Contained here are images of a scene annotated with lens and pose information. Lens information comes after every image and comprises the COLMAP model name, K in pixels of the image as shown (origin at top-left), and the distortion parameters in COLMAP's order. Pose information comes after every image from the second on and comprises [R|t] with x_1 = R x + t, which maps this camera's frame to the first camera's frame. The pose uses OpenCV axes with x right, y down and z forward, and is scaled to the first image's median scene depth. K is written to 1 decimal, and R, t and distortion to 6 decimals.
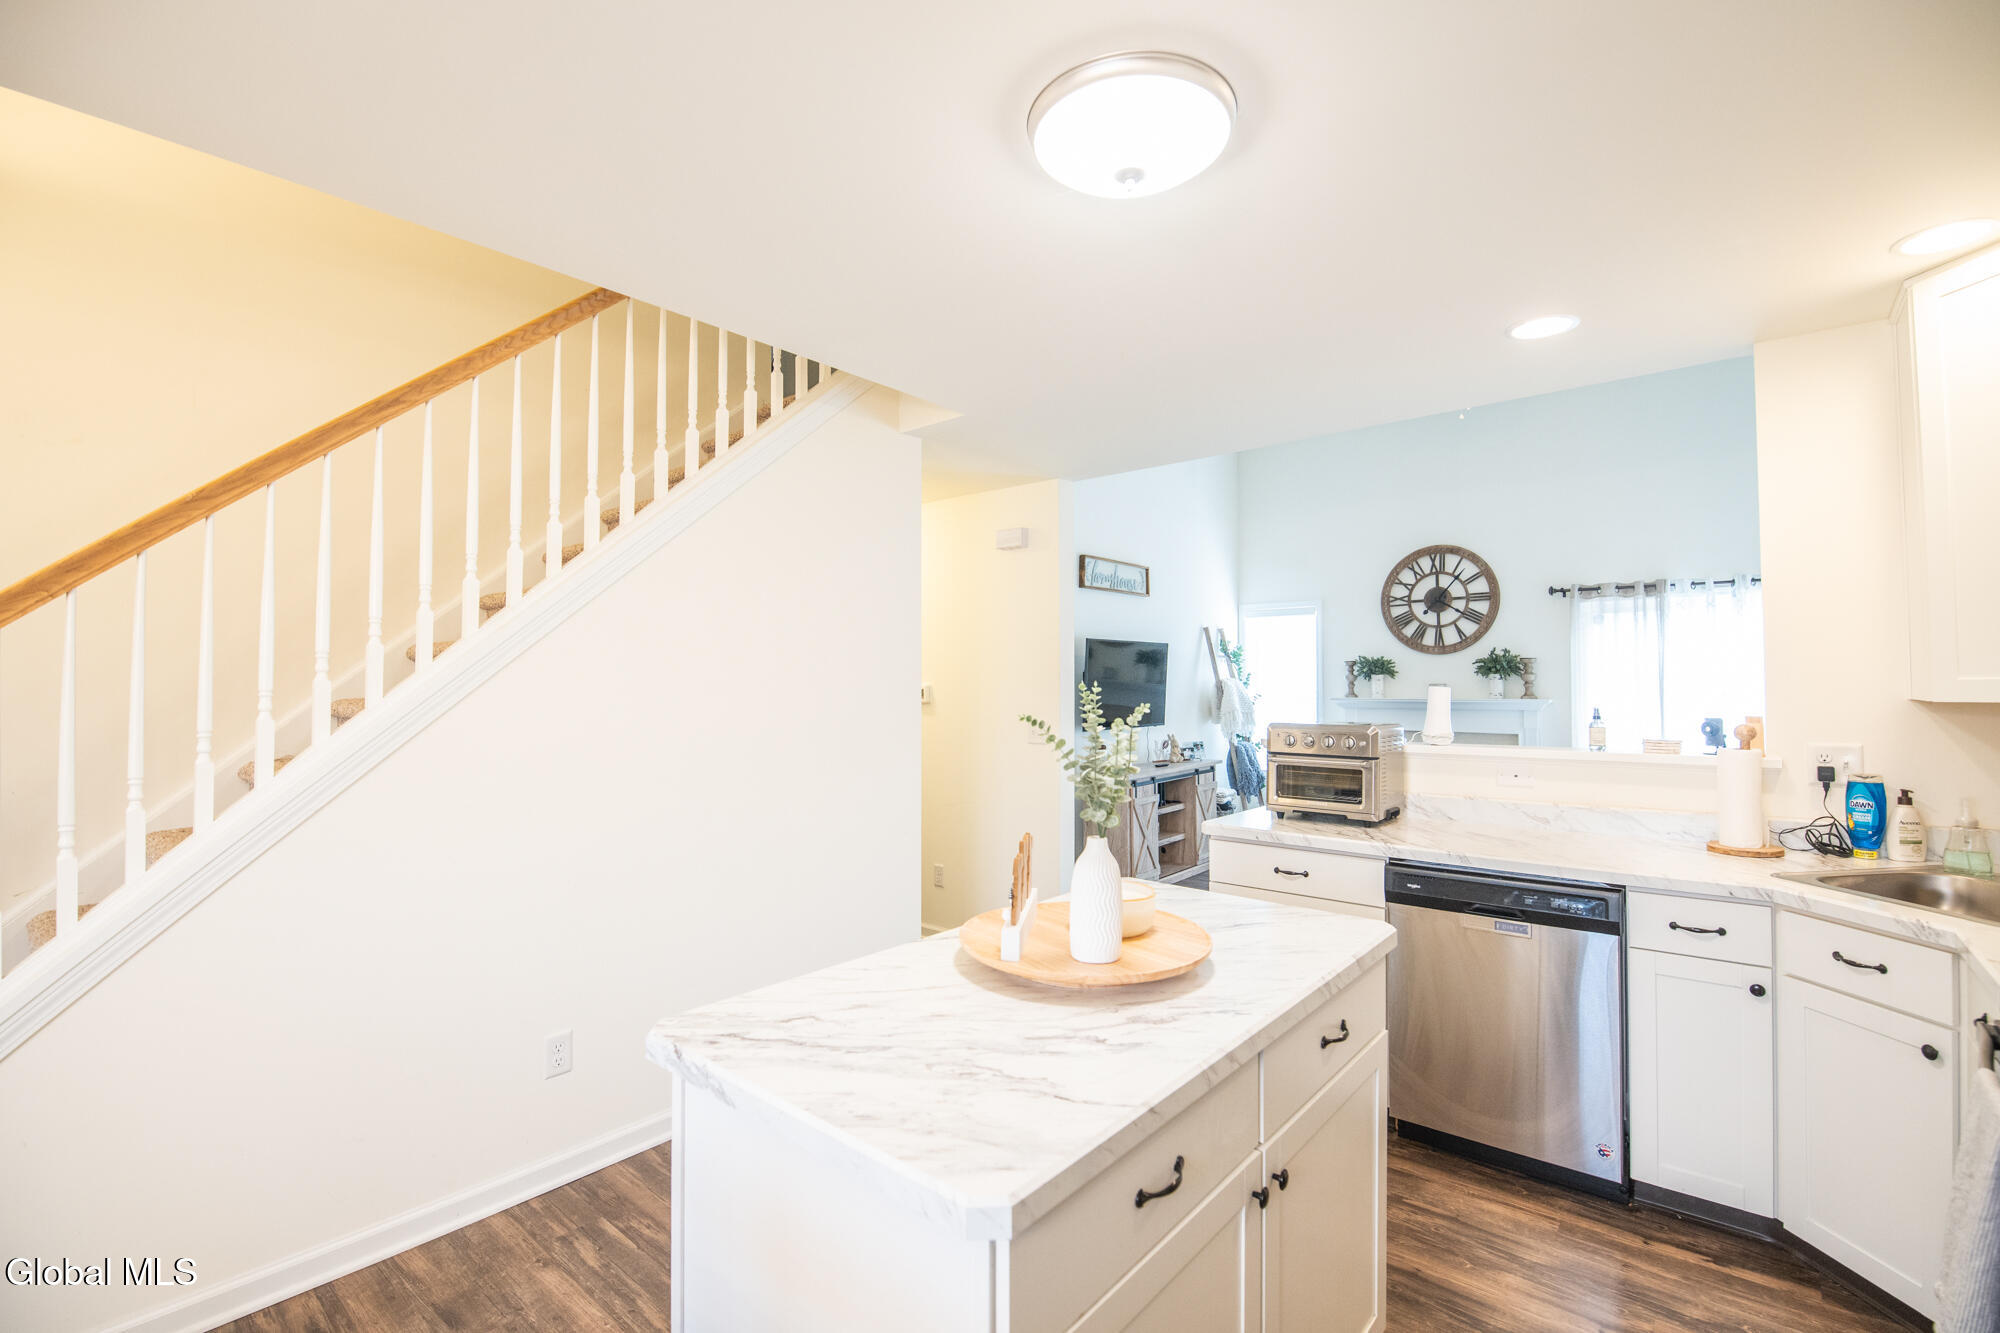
lens RADIAL K [[879.1, 0, 989.8], [0, 879.1, 664.3], [0, 0, 1]] dist [-0.012943, -0.001574]
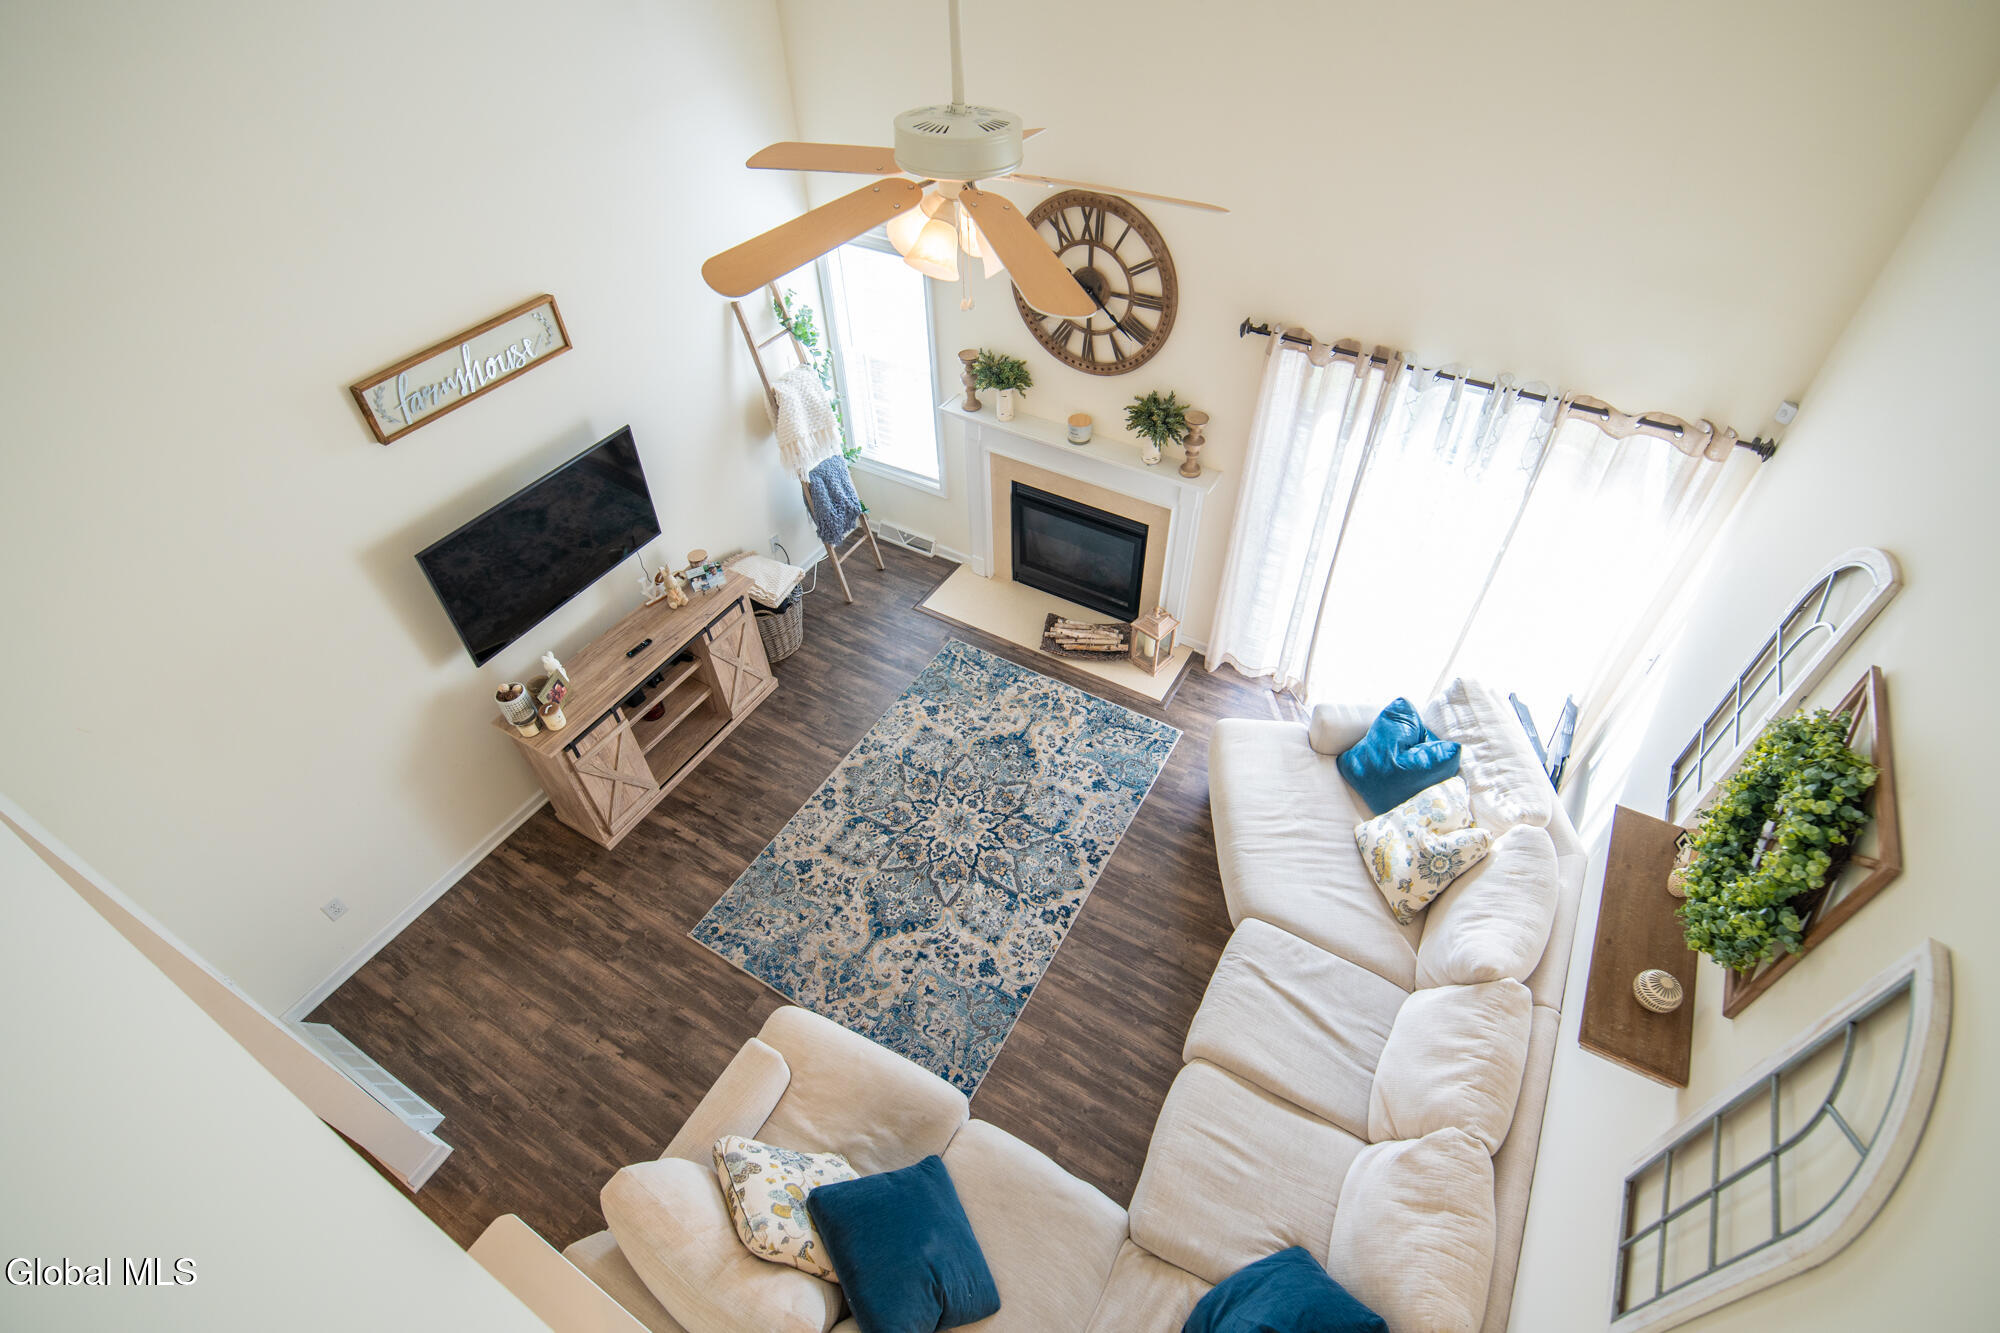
lens RADIAL K [[941.6, 0, 1013.6], [0, 941.6, 664.6], [0, 0, 1]] dist [0.003561, 0.000060]
pose [[0.982232, -0.137155, 0.128098, 0.350901], [0.002771, 0.693090, 0.720846, -0.366063], [-0.187651, -0.707683, 0.681155, 0.401568]]
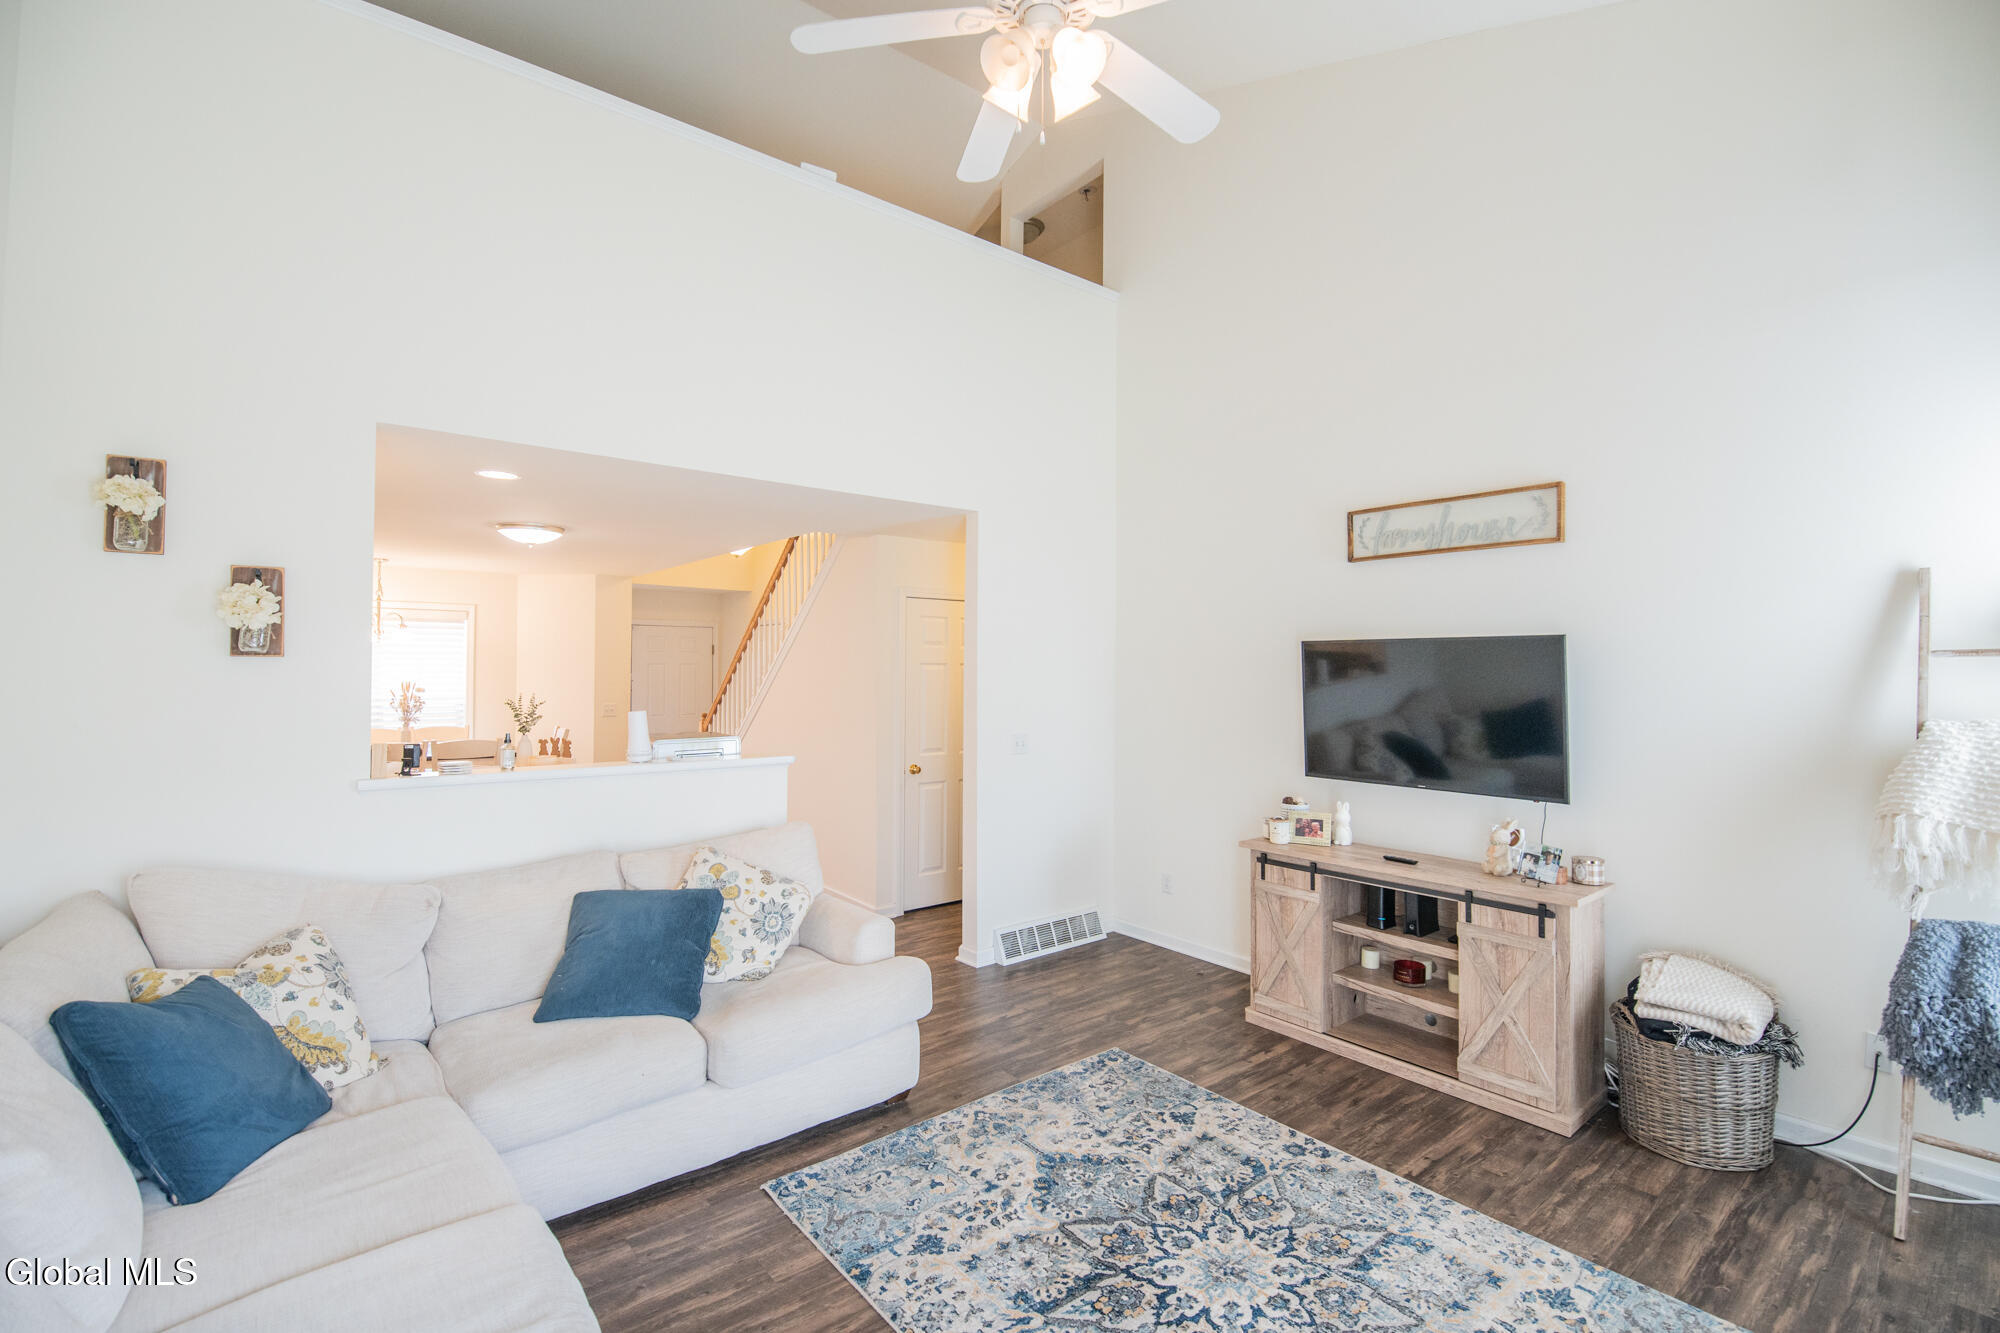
lens RADIAL K [[879.1, 0, 1003.7], [0, 879.1, 664.3], [0, 0, 1]] dist [-0.012943, -0.001574]
pose [[-0.183291, -0.007347, -0.983031, 0.720642], [0.007290, 0.999934, -0.008833, -0.006408], [0.983032, -0.008785, -0.183225, 0.779547]]
